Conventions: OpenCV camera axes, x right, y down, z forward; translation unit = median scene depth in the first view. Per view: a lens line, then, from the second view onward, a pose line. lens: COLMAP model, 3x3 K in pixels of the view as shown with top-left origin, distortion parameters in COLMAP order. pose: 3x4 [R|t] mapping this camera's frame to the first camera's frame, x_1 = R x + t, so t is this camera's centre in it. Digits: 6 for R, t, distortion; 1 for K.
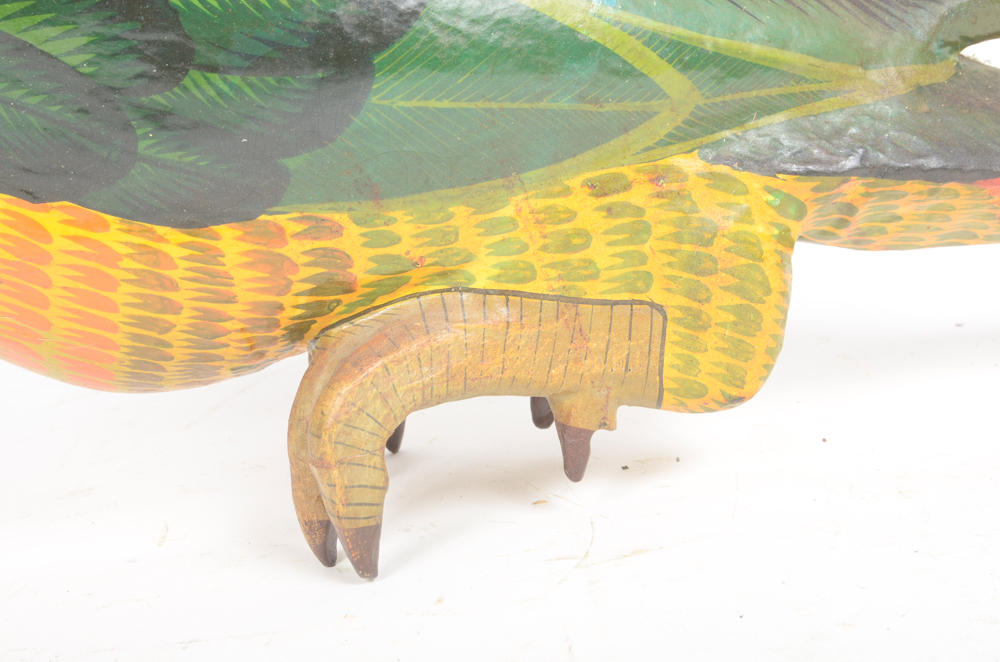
lens RADIAL K [[1374.8, 0, 500.0], [0, 1374.8, 331.0], [0, 0, 1]] dist [-0.017090, -0.018877]
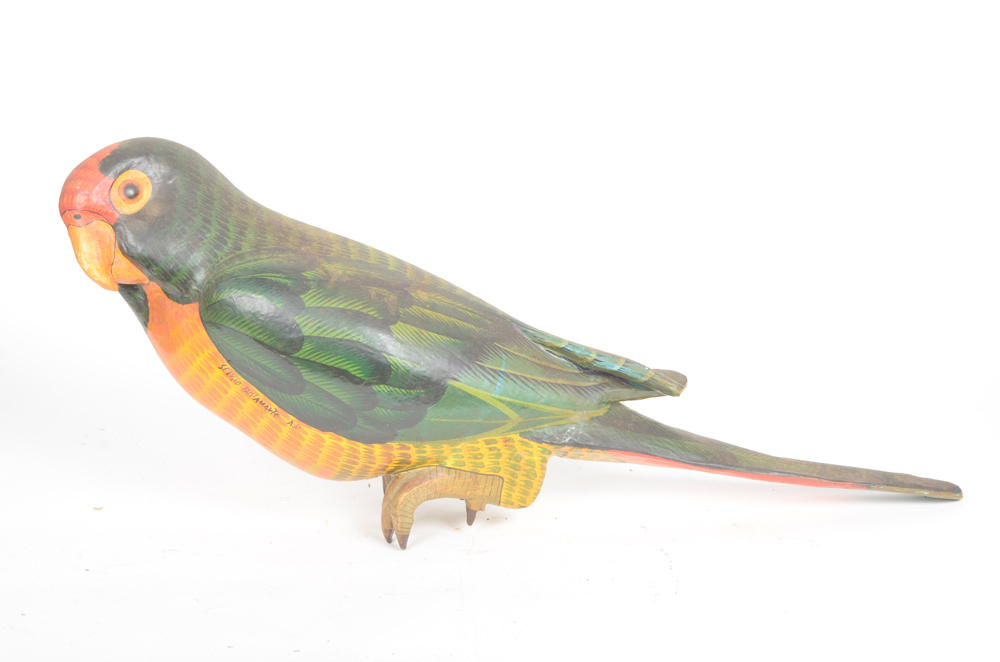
lens RADIAL K [[1442.0, 0, 500.0], [0, 1442.0, 331.0], [0, 0, 1]] dist [-0.006571, 0.136686]
pose [[0.990526, 0.126420, 0.053624, -0.117491], [-0.129572, 0.989750, 0.060044, -0.575228], [-0.045484, -0.066423, 0.996754, -2.419453]]
